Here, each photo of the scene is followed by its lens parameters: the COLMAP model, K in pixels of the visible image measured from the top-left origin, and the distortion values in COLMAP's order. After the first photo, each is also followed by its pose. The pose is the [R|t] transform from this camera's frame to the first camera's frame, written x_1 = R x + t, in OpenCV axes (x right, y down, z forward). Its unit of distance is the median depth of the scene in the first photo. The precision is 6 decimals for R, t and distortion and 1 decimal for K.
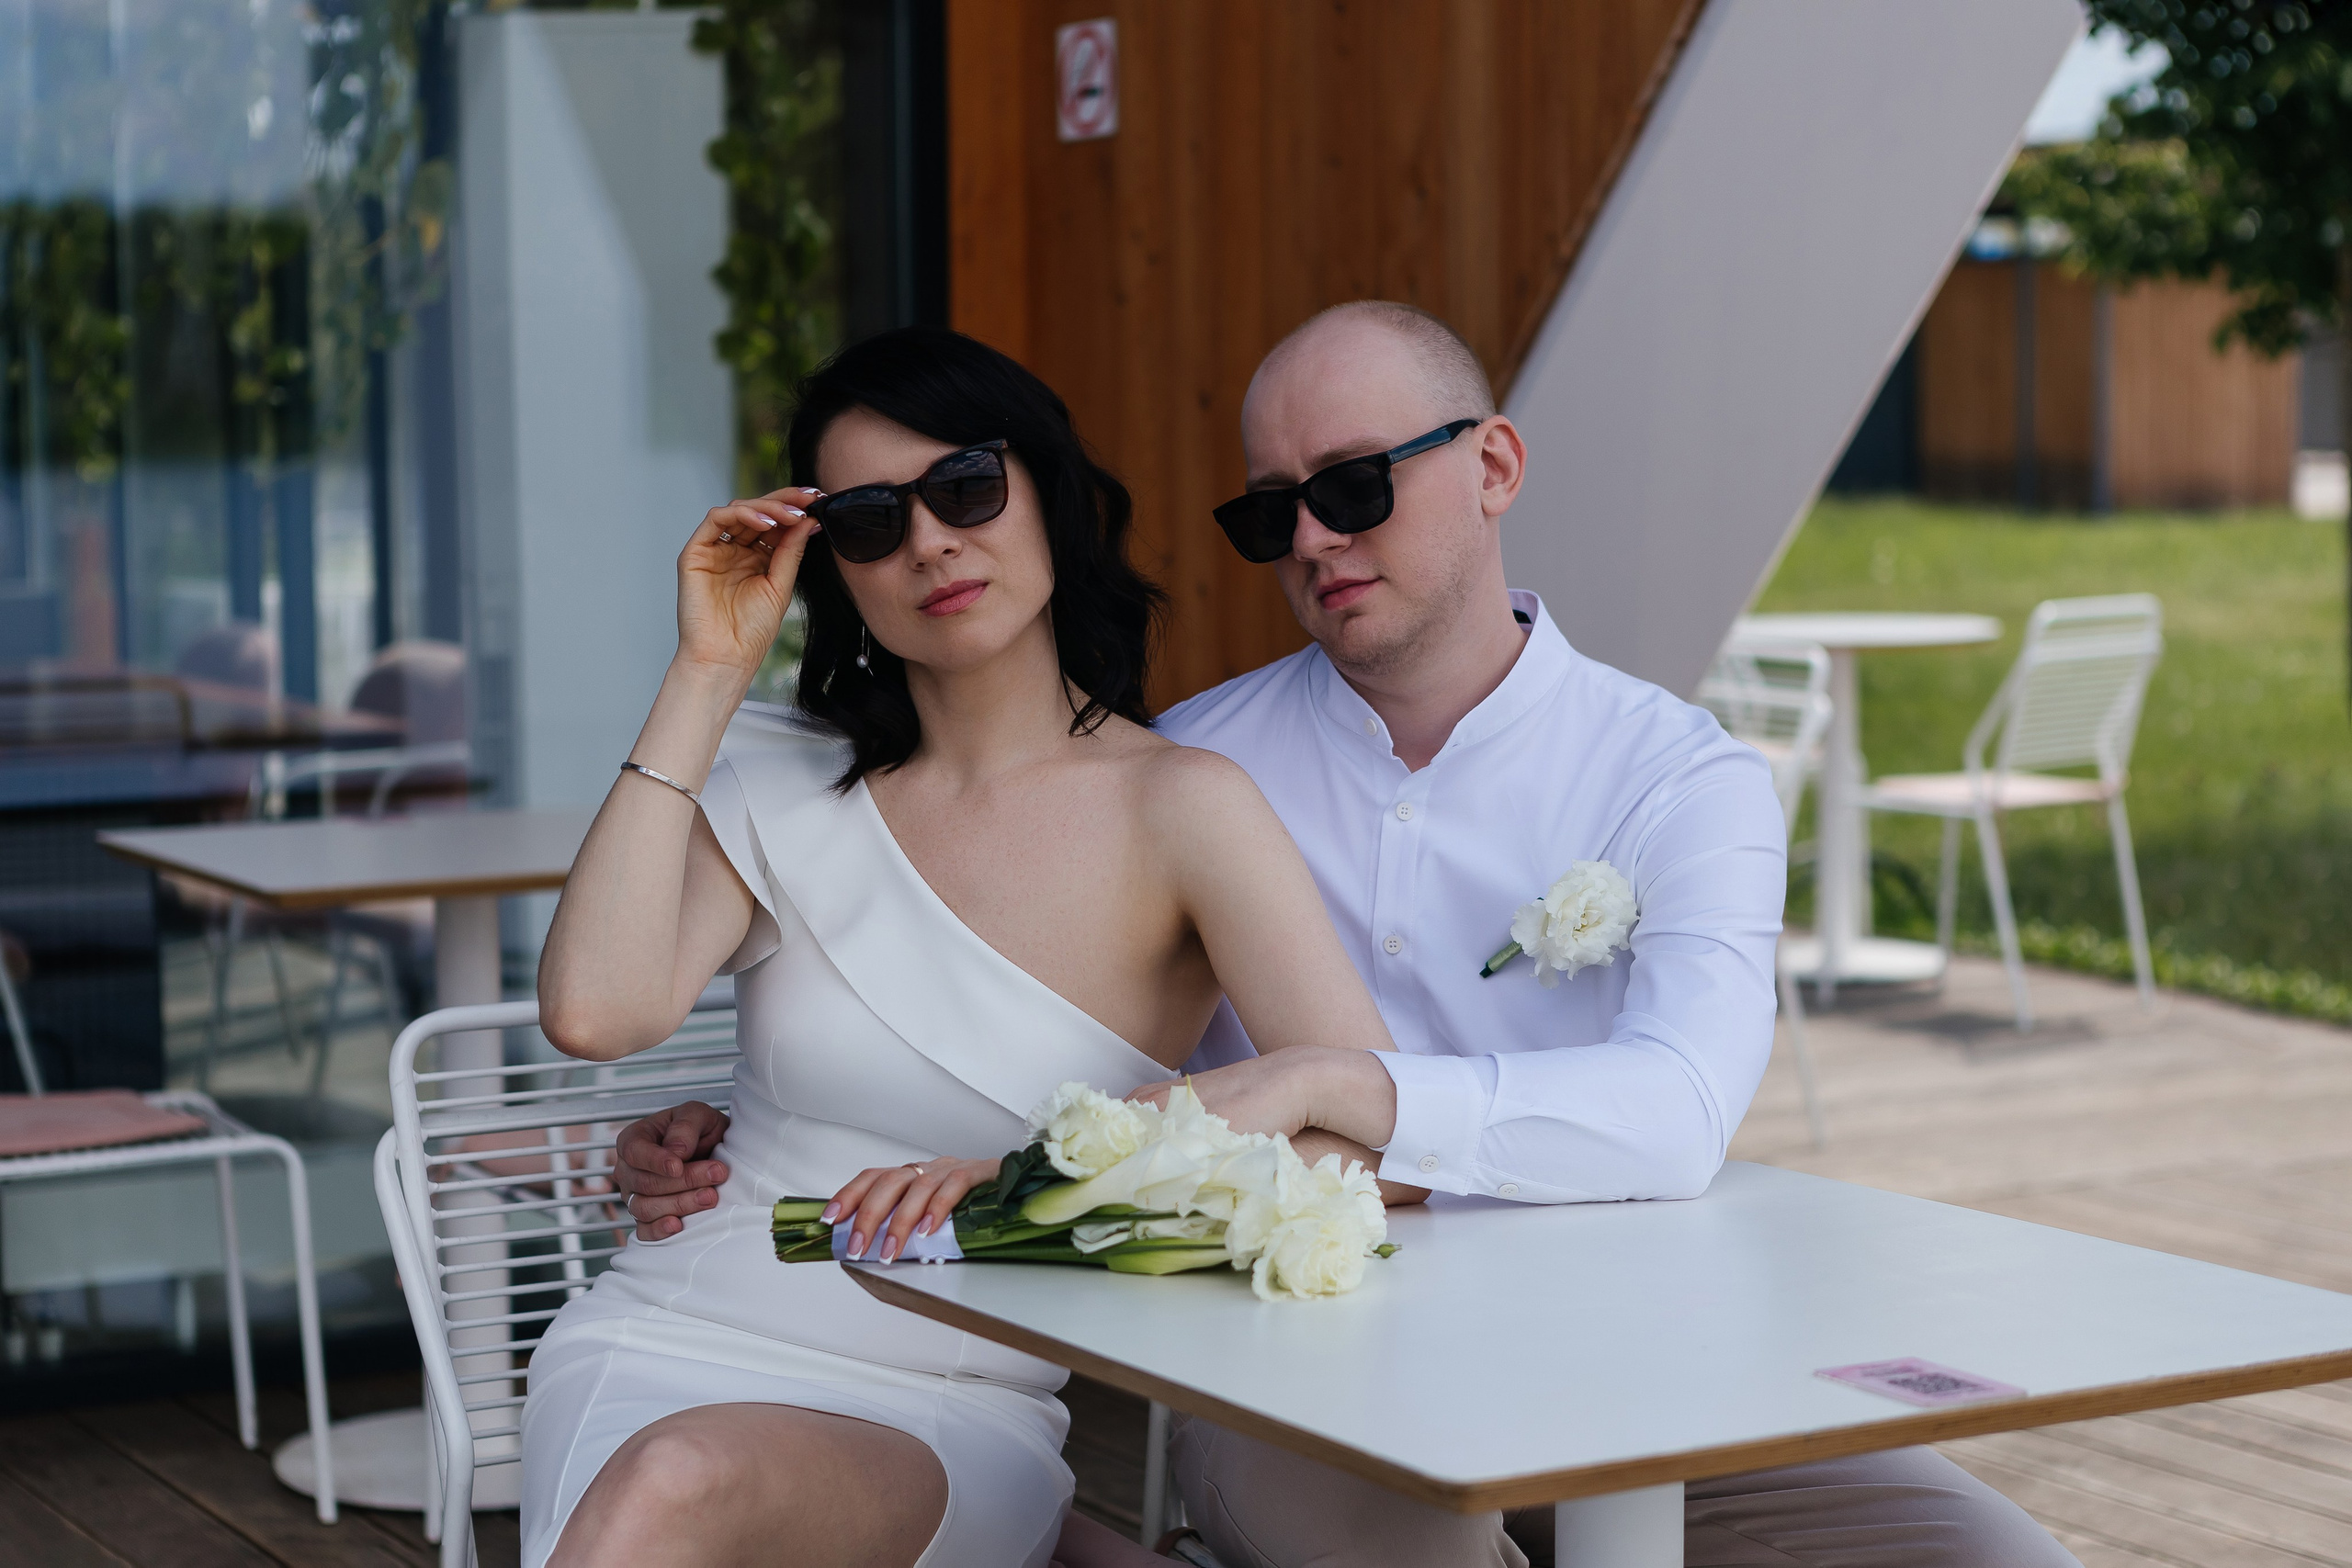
lens RADIAL K [[4654.4, 0, 1121.2], [0, 4654.4, 887.5], [0, 0, 1]] dist [-0.062144, 0.000000]
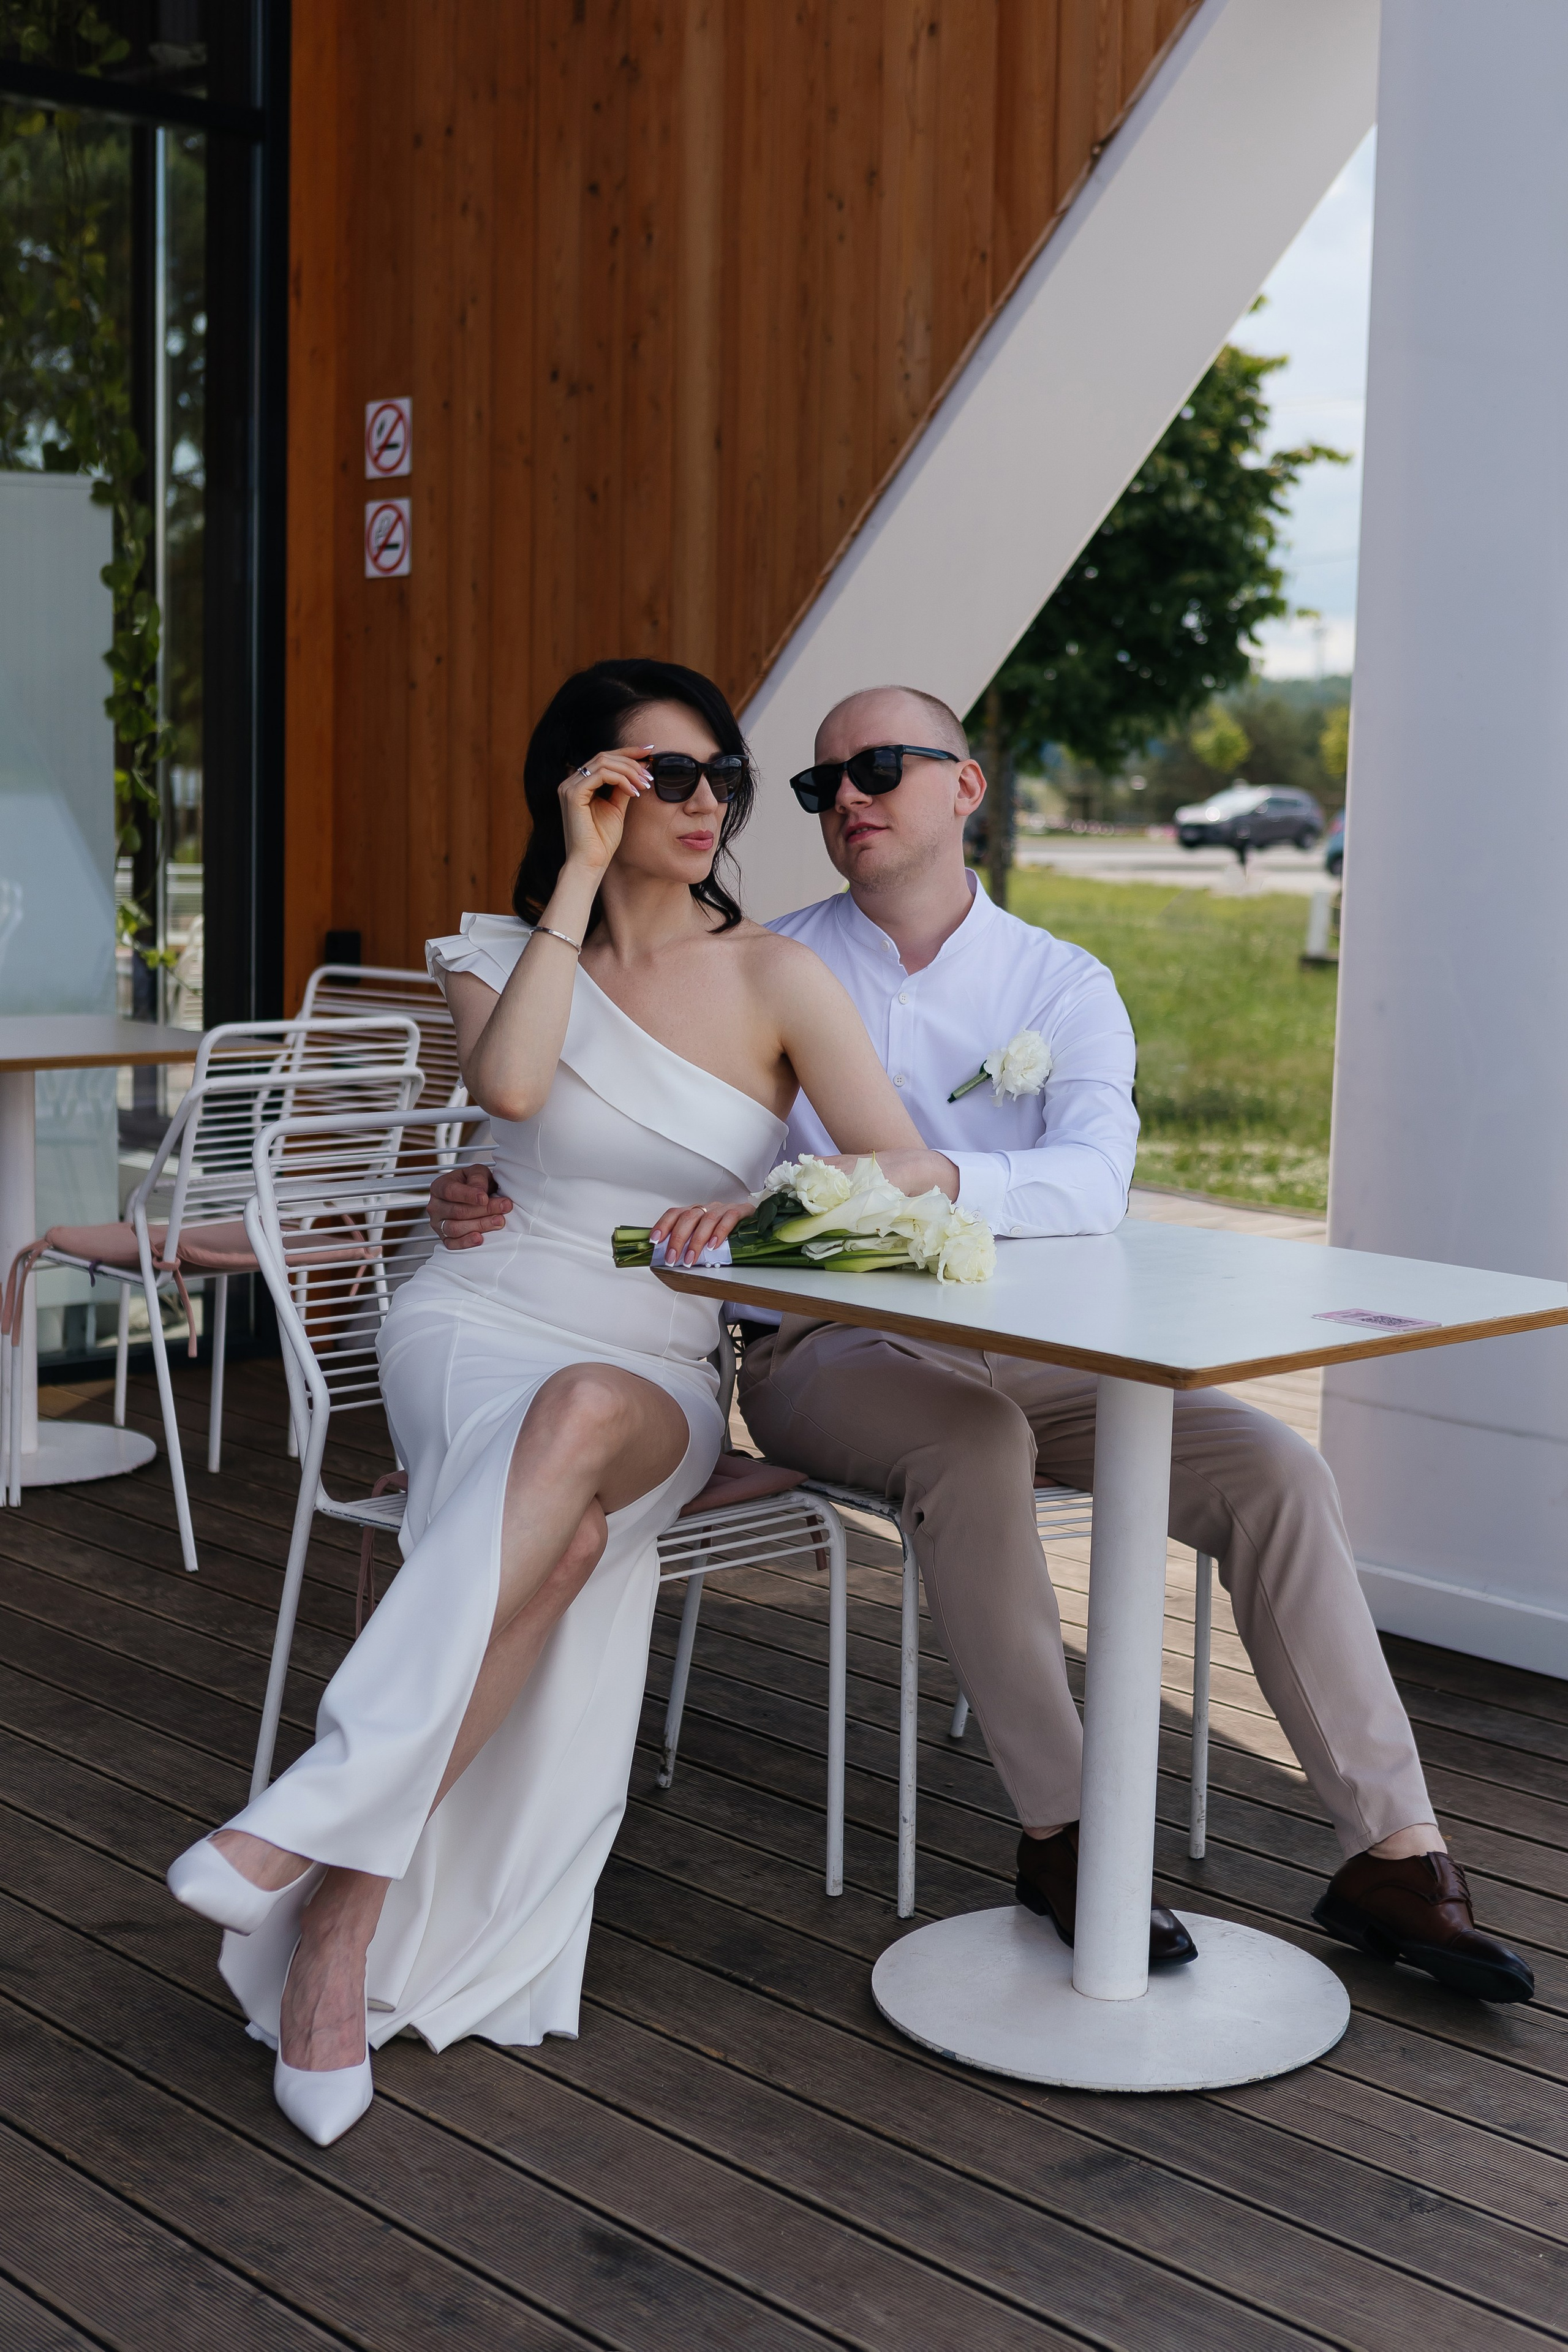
lens RADIAL K [[3205.6, 0, 823.7], [0, 3205.6, 1210.9], [0, 0, 1]] dist [-0.030457, 0.000000]
pose [[0.966307, 0.002056, 0.257385, -0.138037], [-0.008901, 0.999637, 0.025431, 0.015911], [-0.257239, -0.026865, 0.965974, -0.039834]]
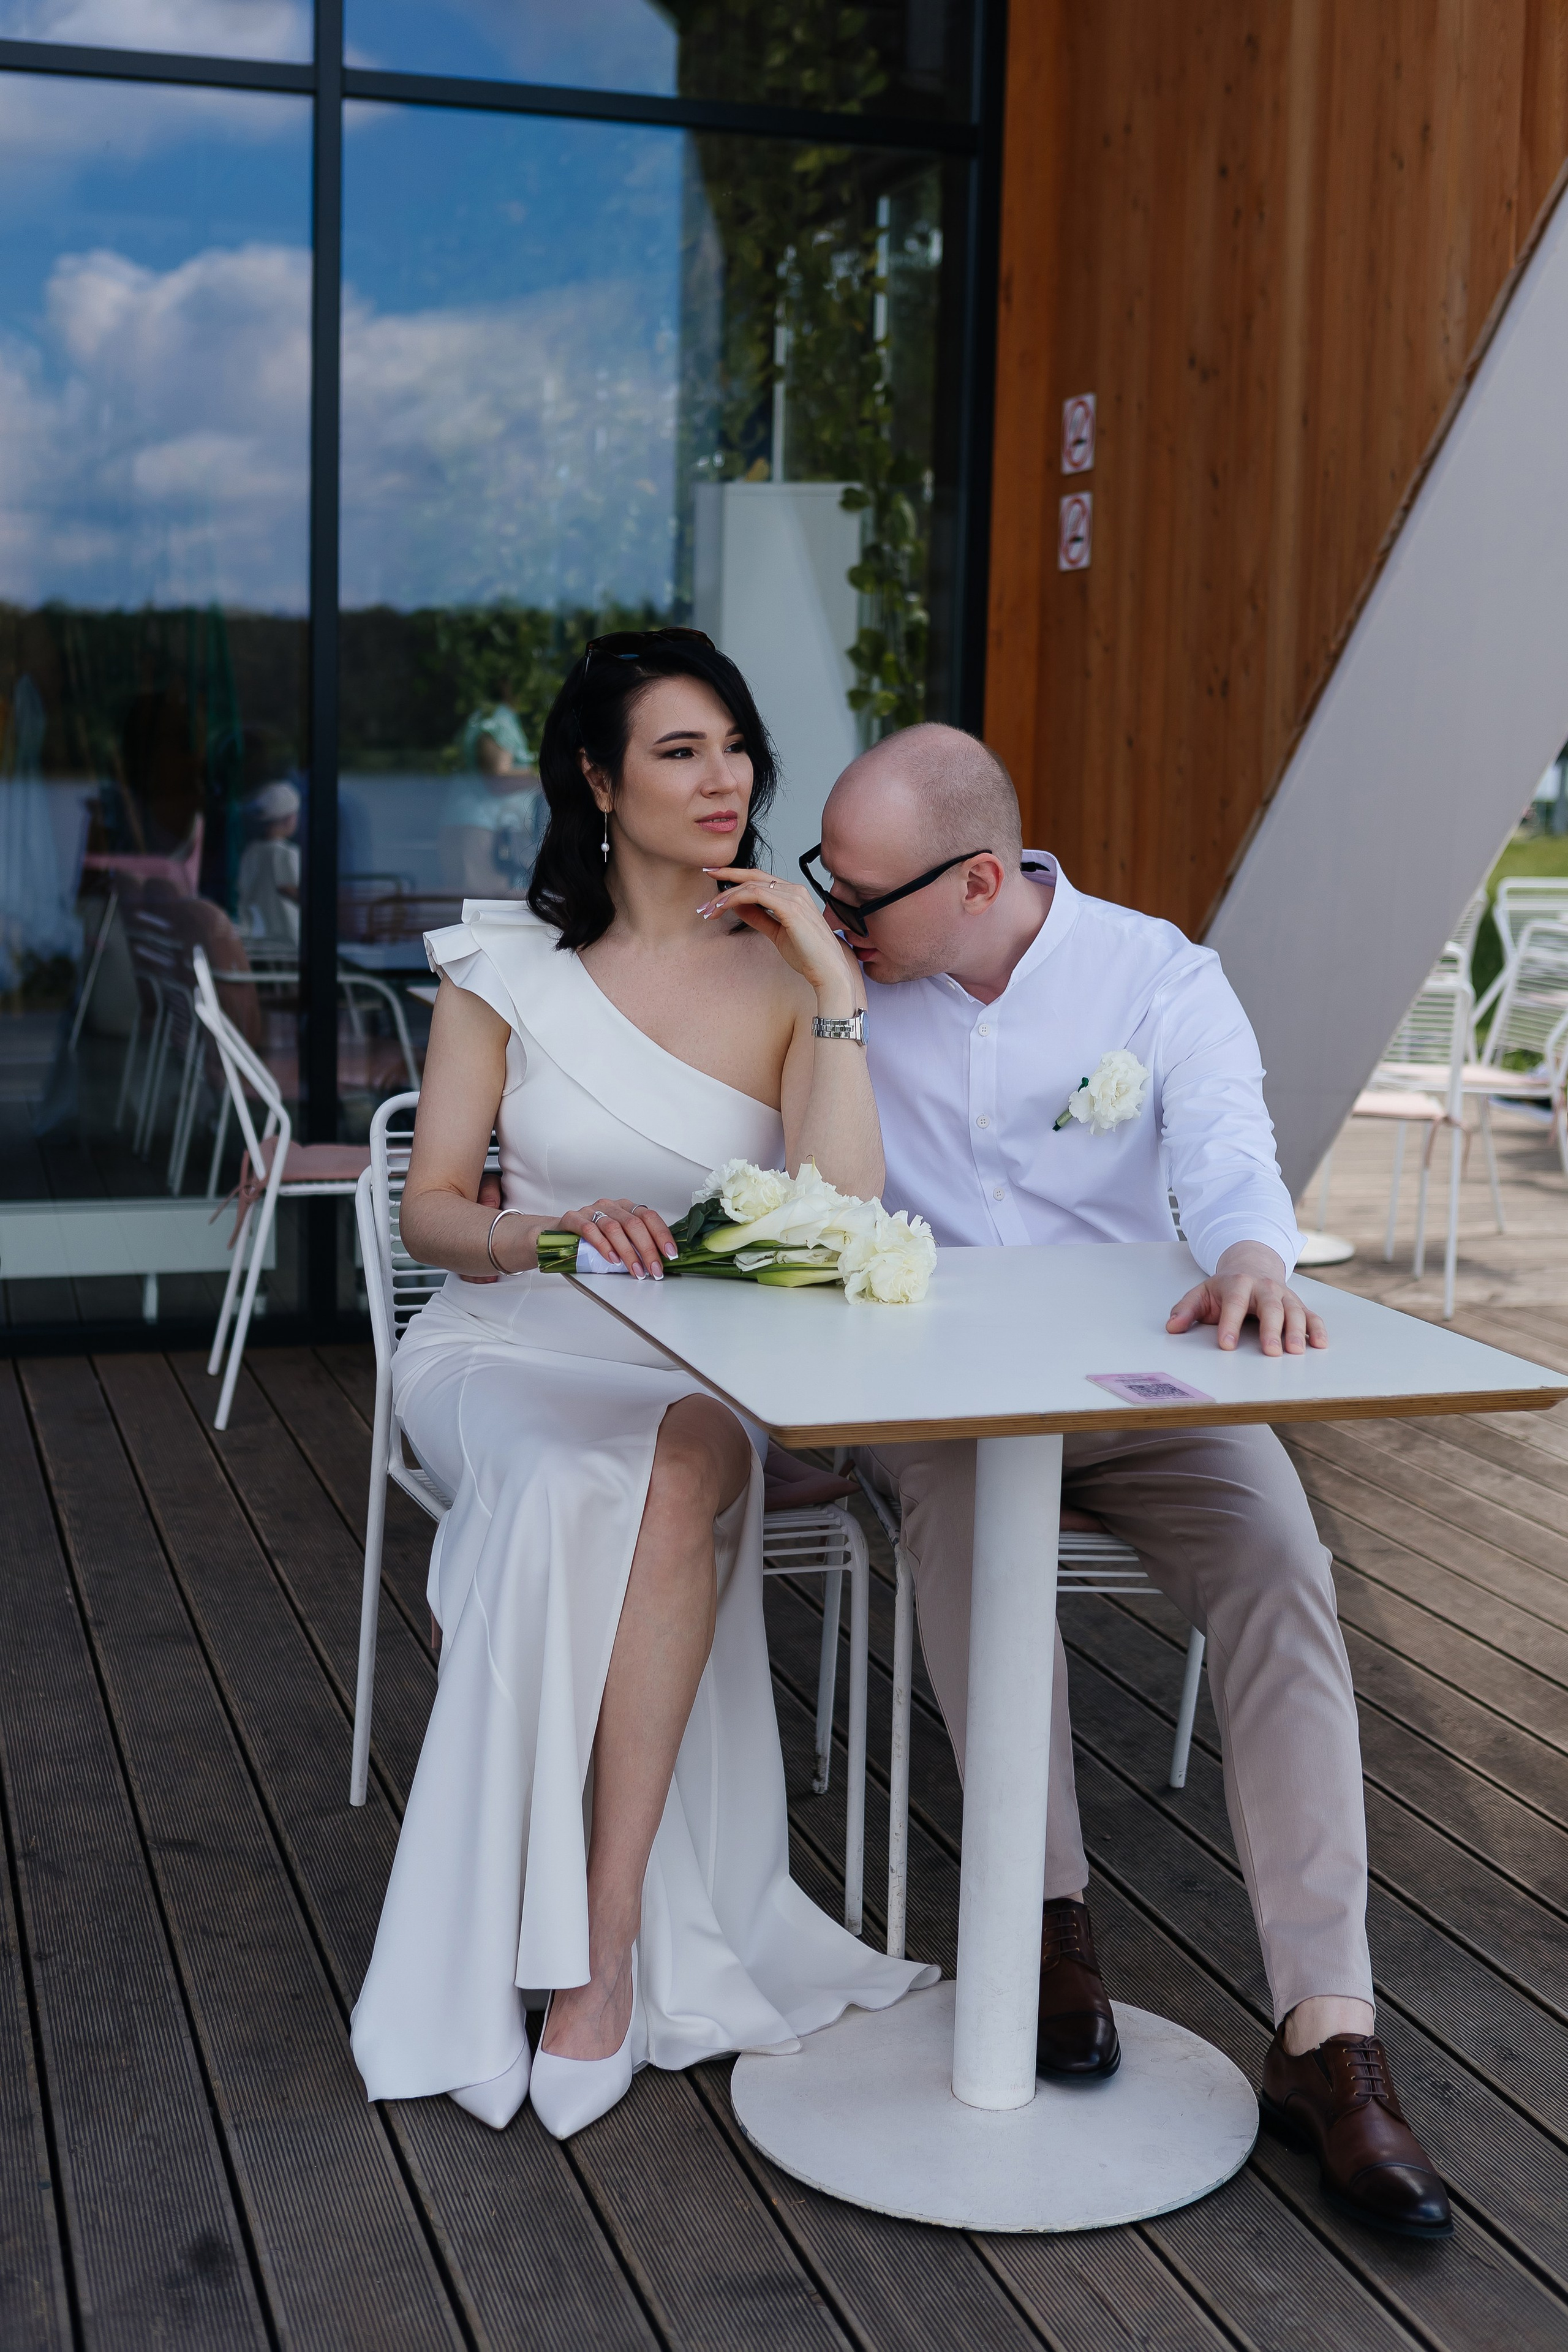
lens RADIAL K [[2928.1, 0, 709.7], [0, 2928.1, 1157.8], [0, 0, 1]] dist [-0.038643, 0.000000]
pose [[0.974946, 0.062412, -0.213505, 0.094979], [-0.055296, 0.997702, 0.039146, 0.001957], [0.215457, -0.026359, 0.976157, 0.024513]]
